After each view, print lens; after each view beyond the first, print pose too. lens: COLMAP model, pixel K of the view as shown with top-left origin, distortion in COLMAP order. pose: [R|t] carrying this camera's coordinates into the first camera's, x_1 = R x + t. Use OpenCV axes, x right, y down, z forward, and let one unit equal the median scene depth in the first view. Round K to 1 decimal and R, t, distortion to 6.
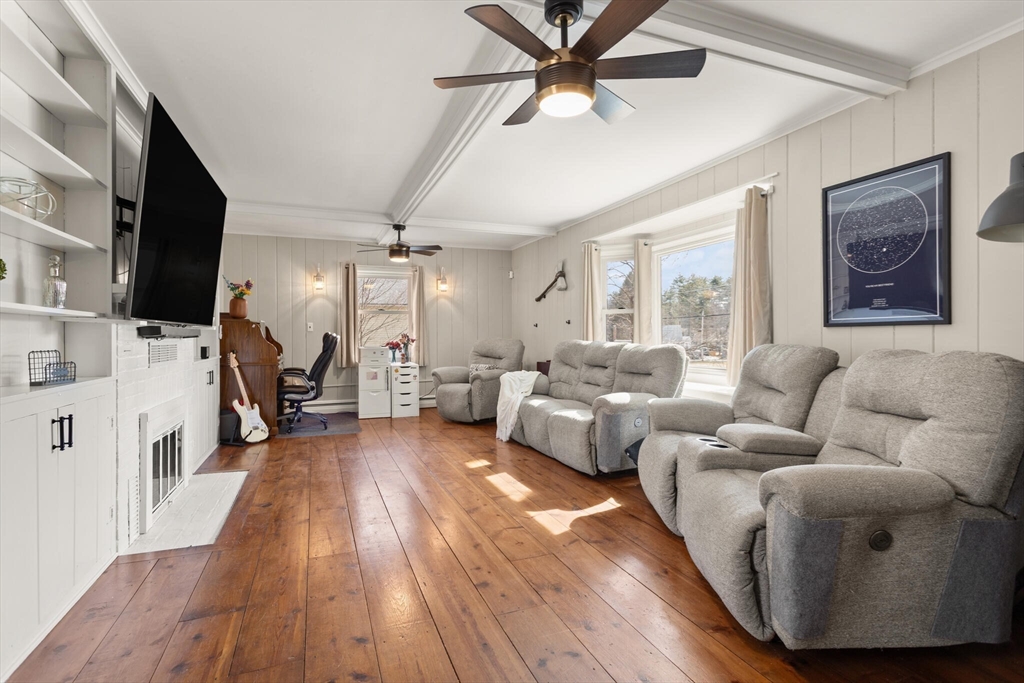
lens RADIAL K [[494.0, 0, 510.6], [0, 494.0, 340.6], [0, 0, 1]] dist [0.001980, 0.000699]
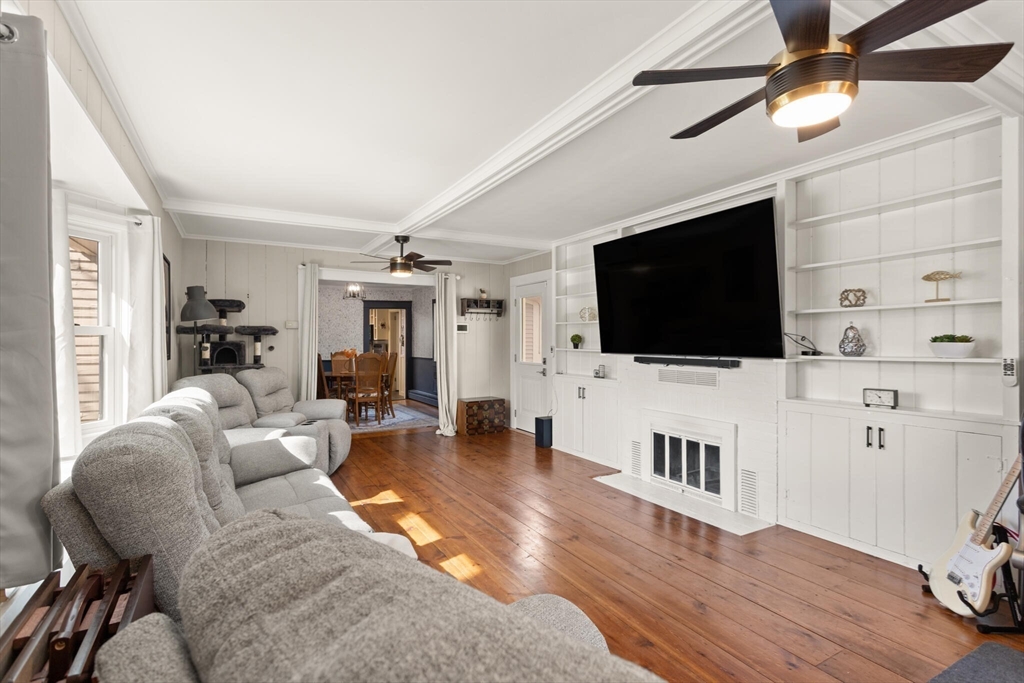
lens RADIAL K [[494.0, 0, 509.0], [0, 494.0, 340.9], [0, 0, 1]] dist [0.001980, 0.000699]
pose [[-0.991367, 0.008979, -0.130810, -0.059727], [0.008768, 0.999959, 0.002192, -0.065873], [0.130824, 0.001026, -0.991405, 1.956391]]
